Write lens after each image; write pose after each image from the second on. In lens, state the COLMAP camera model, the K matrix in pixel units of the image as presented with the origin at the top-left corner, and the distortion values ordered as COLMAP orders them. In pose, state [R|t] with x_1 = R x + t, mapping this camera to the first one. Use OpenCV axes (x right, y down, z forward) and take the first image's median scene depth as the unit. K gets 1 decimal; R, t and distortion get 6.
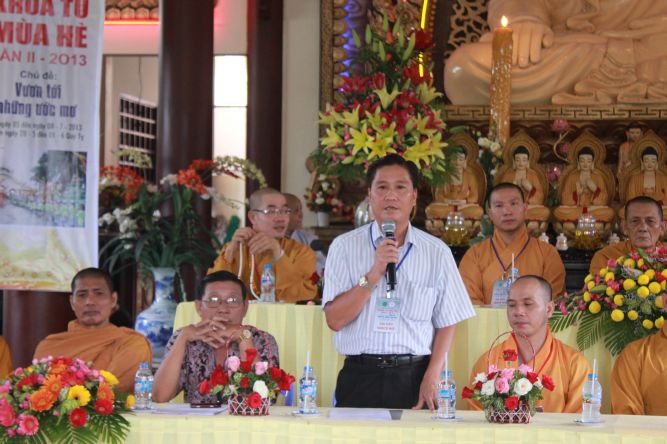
lens RADIAL K [[1609.3, 0, 331.4], [0, 1609.3, 220.6], [0, 0, 1]] dist [0.046335, 0.000000]
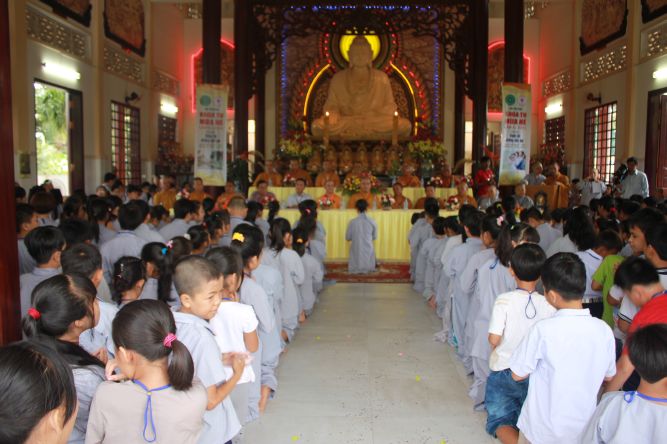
lens RADIAL K [[558.7, 0, 337.5], [0, 558.7, 218.9], [0, 0, 1]] dist [-0.093448, 0.002328]
pose [[0.993218, -0.016994, 0.115020, -0.029161], [0.006280, 0.995658, 0.092877, -0.001041], [-0.116099, -0.091525, 0.989012, -0.414928]]
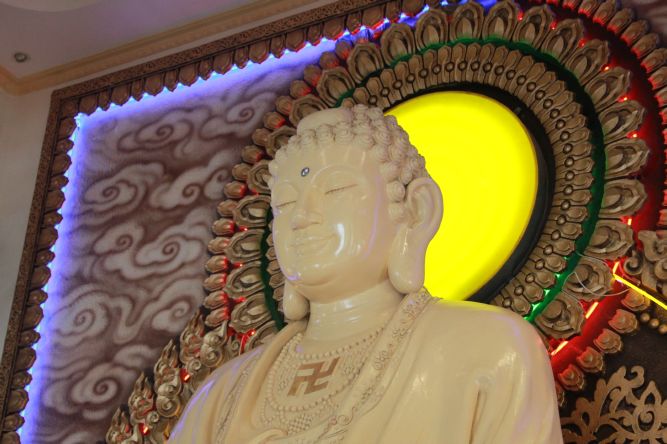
lens RADIAL K [[1609.3, 0, 333.9], [0, 1609.3, 220.4], [0, 0, 1]] dist [0.046335, 0.000000]
pose [[0.922767, -0.138346, -0.359668, 0.583197], [-0.056974, 0.874099, -0.482395, 0.002206], [0.381123, 0.465630, 0.798708, 0.916281]]
